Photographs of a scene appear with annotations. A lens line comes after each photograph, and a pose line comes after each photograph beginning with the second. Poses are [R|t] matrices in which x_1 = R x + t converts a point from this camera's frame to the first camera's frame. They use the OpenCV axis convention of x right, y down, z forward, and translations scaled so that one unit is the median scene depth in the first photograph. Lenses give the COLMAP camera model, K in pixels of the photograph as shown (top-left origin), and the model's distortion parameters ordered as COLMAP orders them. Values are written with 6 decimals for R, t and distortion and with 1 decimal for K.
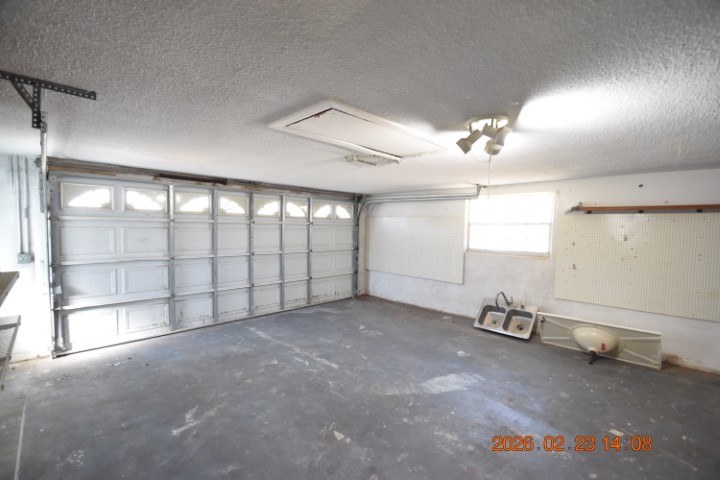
lens RADIAL K [[315.8, 0, 358.3], [0, 315.8, 243.4], [0, 0, 1]] dist [0.002478, -0.007036]
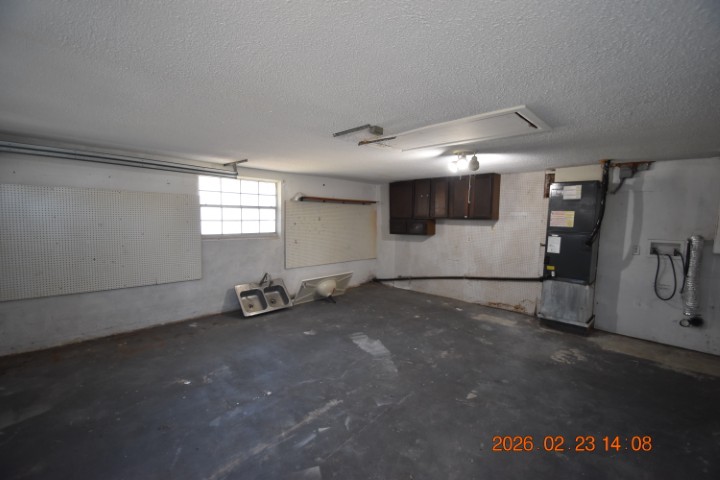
lens RADIAL K [[315.8, 0, 358.3], [0, 315.8, 243.4], [0, 0, 1]] dist [0.002478, -0.007036]
pose [[-0.018796, -0.100555, 0.994754, -0.721752], [0.031447, 0.994378, 0.101111, -0.048572], [-0.999329, 0.033183, -0.015529, 0.888173]]
